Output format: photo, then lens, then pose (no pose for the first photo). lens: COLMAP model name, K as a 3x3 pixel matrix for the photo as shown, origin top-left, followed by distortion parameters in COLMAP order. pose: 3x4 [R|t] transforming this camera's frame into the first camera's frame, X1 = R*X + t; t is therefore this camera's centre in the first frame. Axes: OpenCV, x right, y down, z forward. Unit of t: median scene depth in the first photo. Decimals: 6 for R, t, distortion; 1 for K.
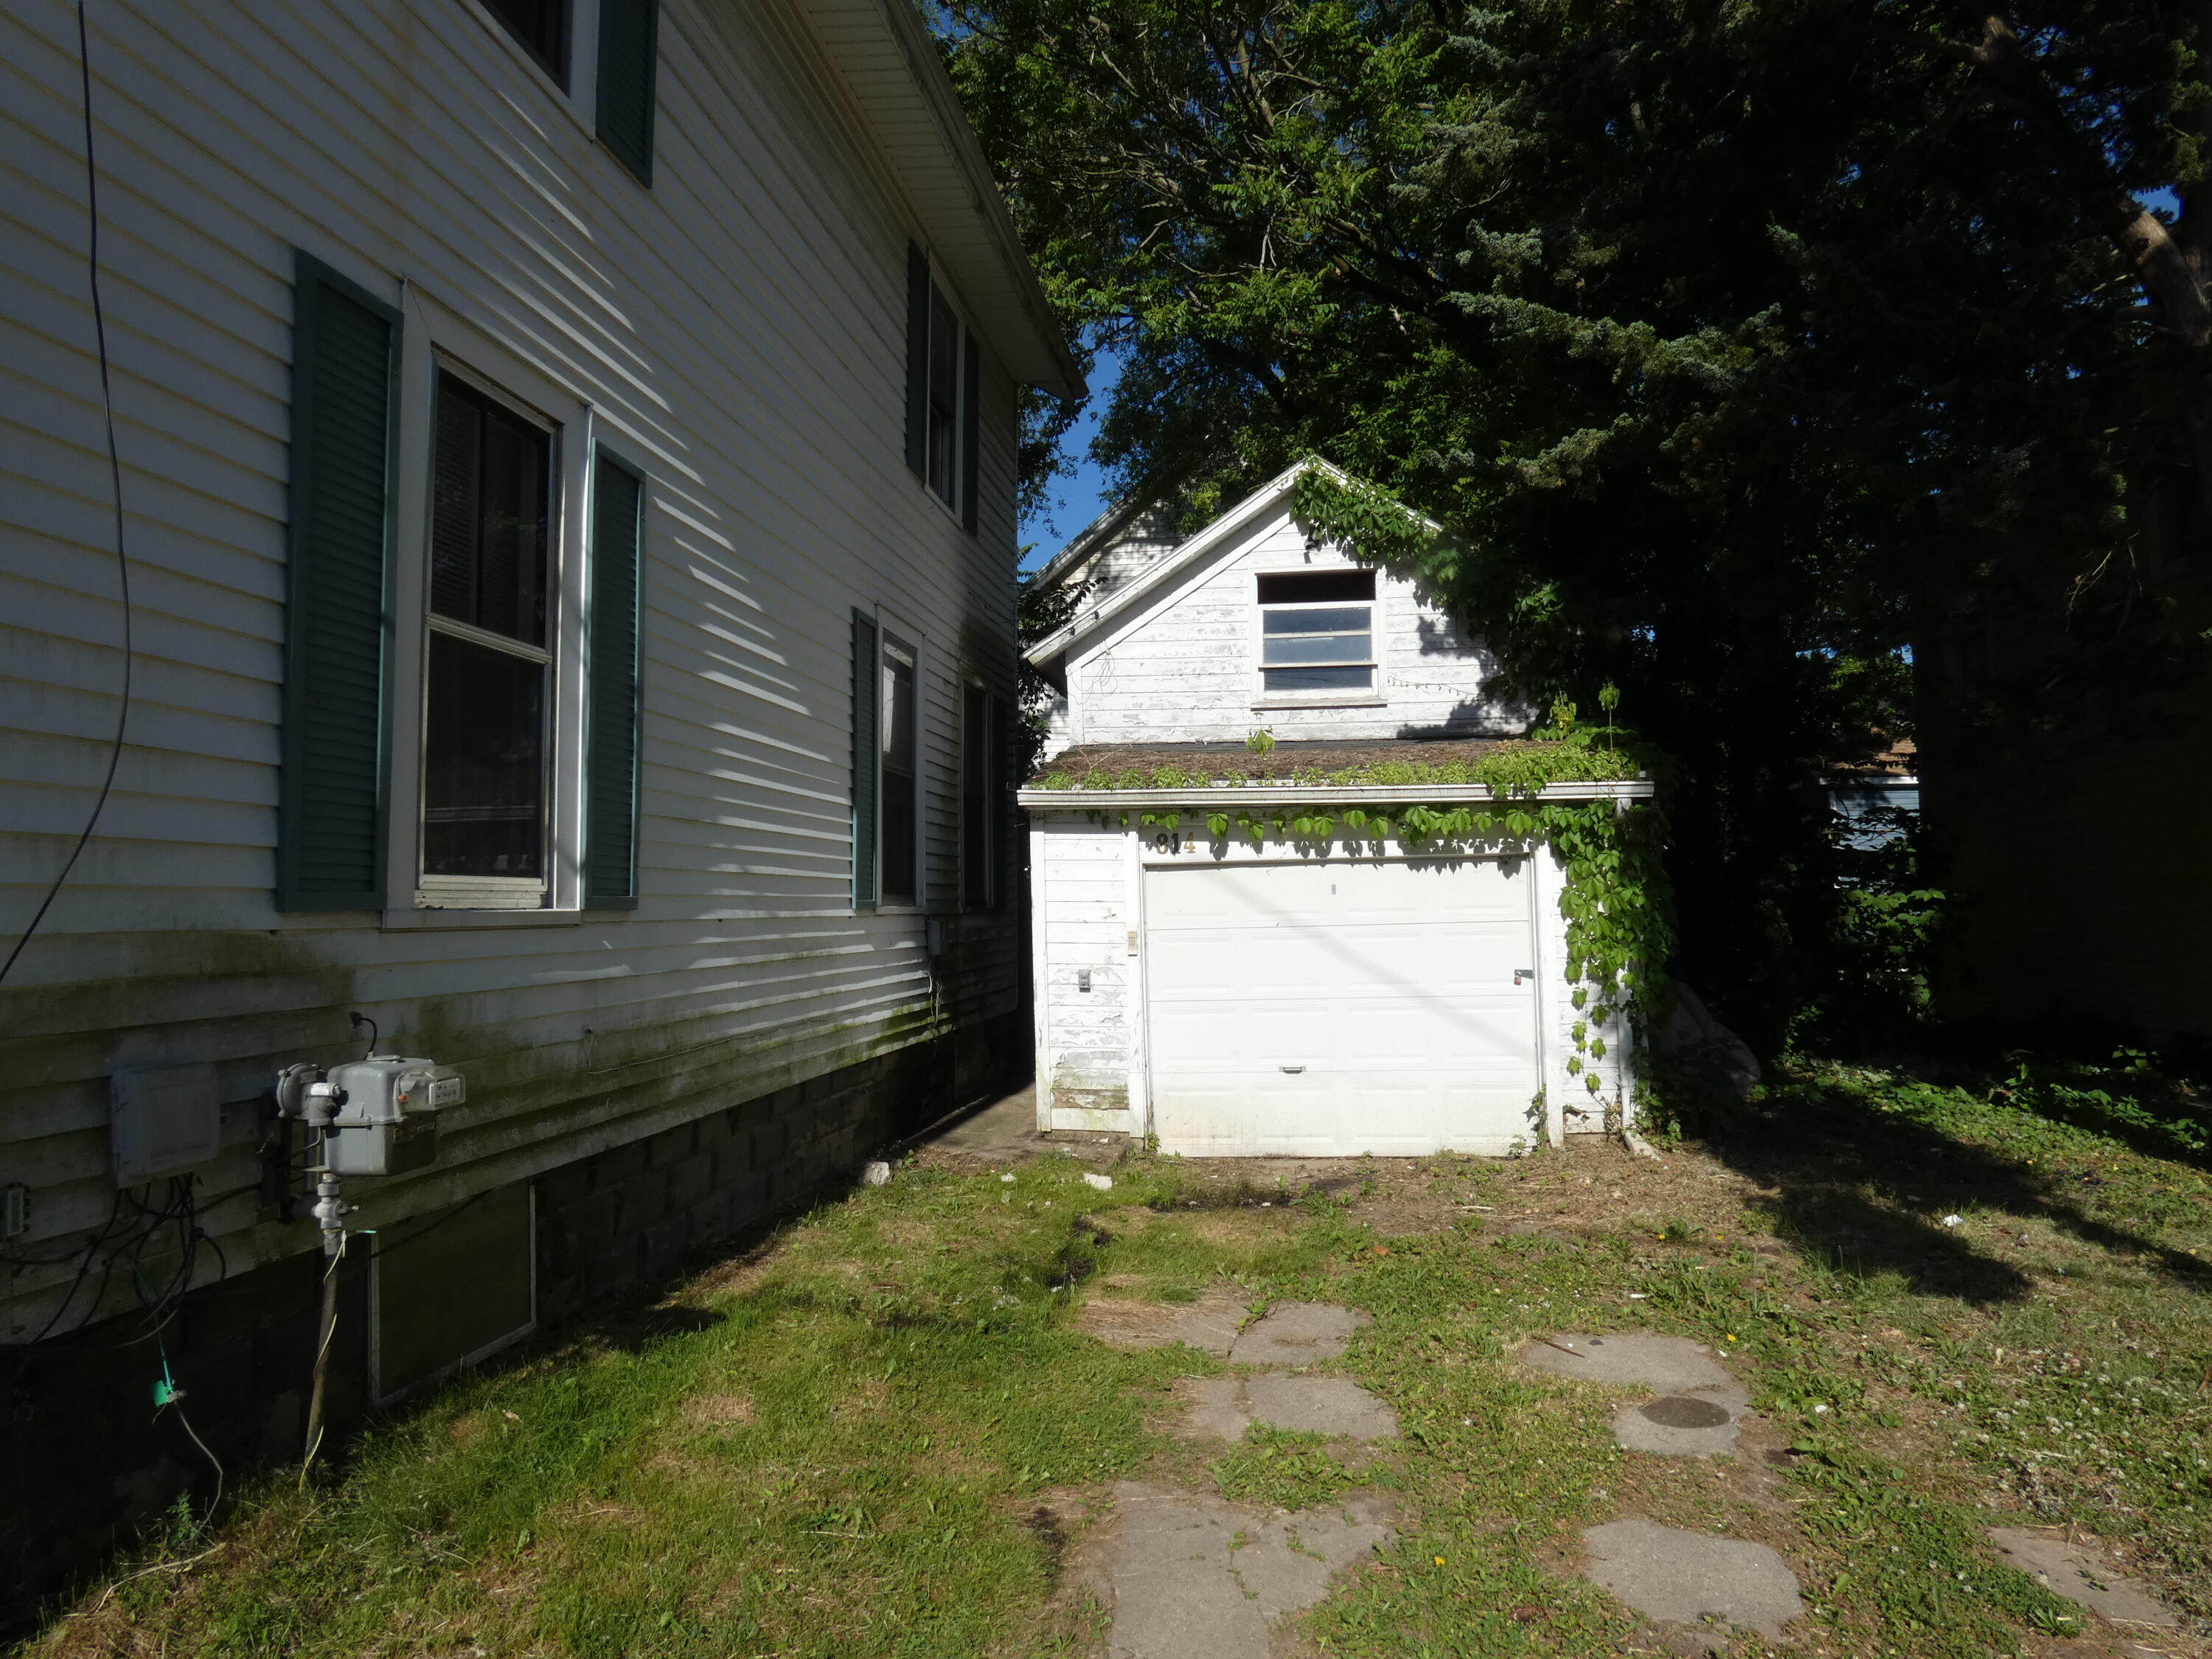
lens RADIAL K [[1339.9, 0, 1097.2], [0, 1339.9, 825.6], [0, 0, 1]] dist [-0.043858, 0.038224]
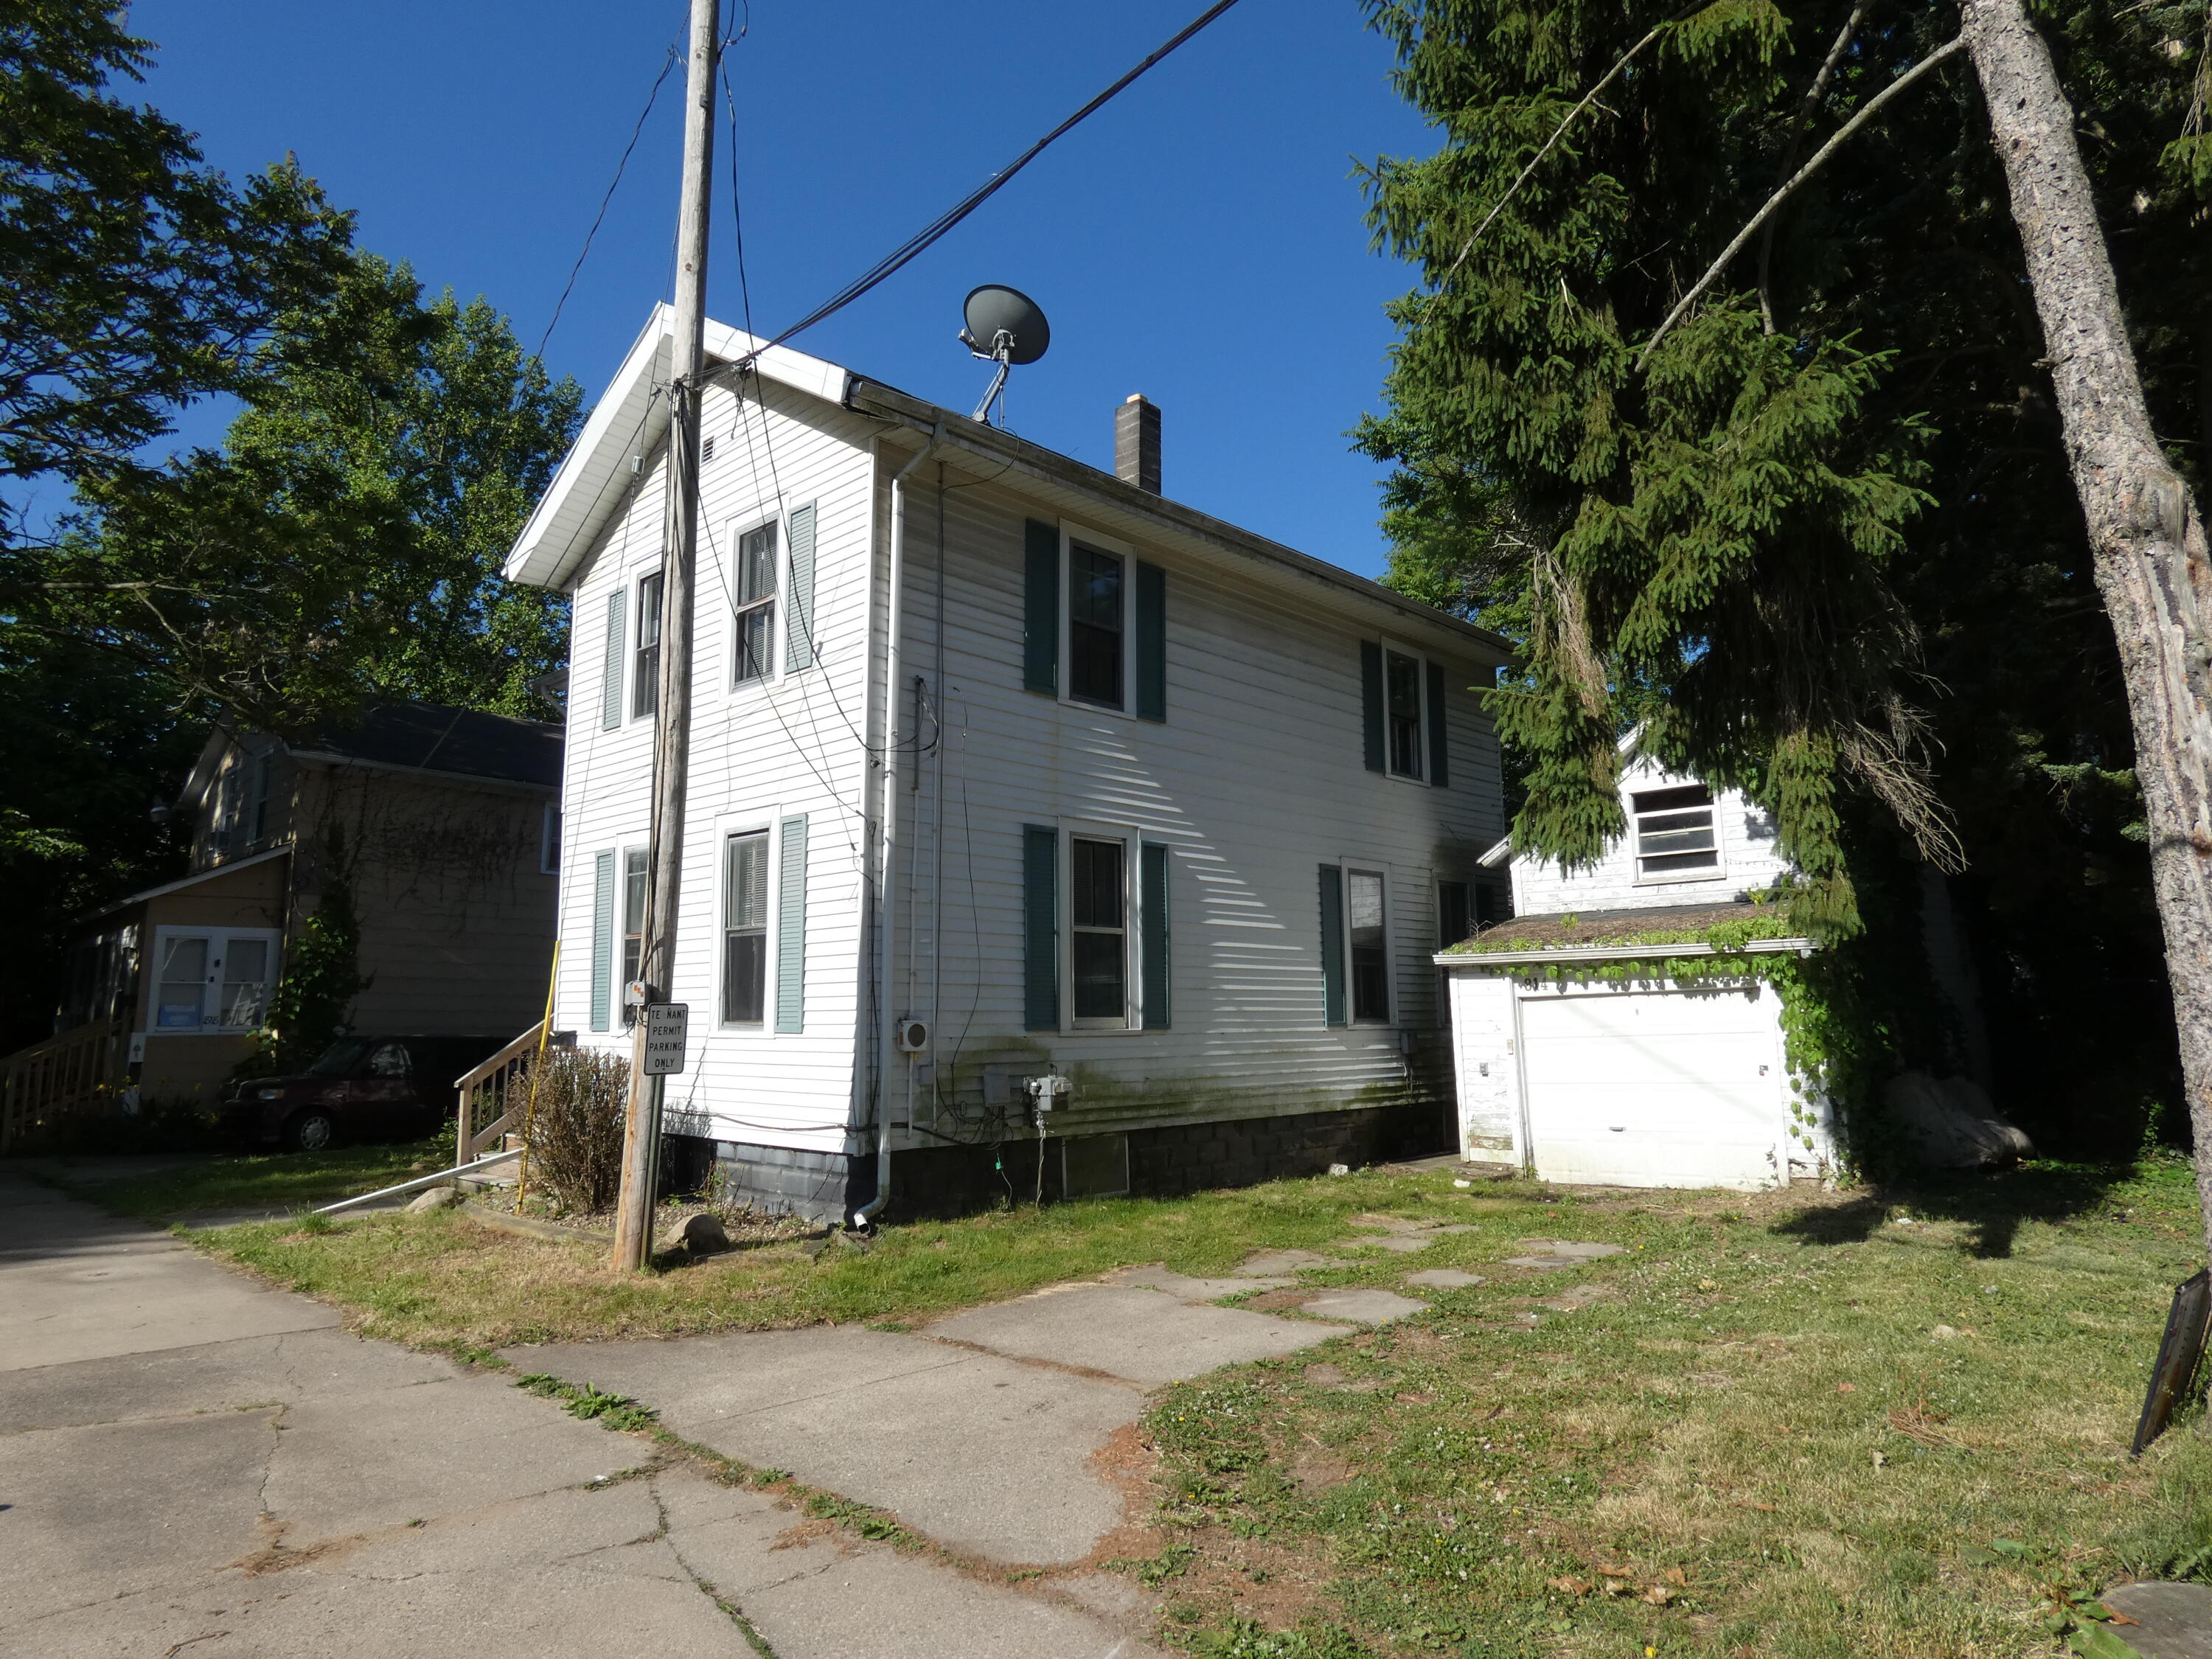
lens RADIAL K [[1339.9, 0, 1097.2], [0, 1339.9, 825.6], [0, 0, 1]] dist [-0.043858, 0.038224]
pose [[0.818116, -0.088394, -0.568219, 0.587852], [0.040553, 0.994524, -0.096323, -0.045866], [0.573622, 0.055761, 0.817220, -0.659889]]
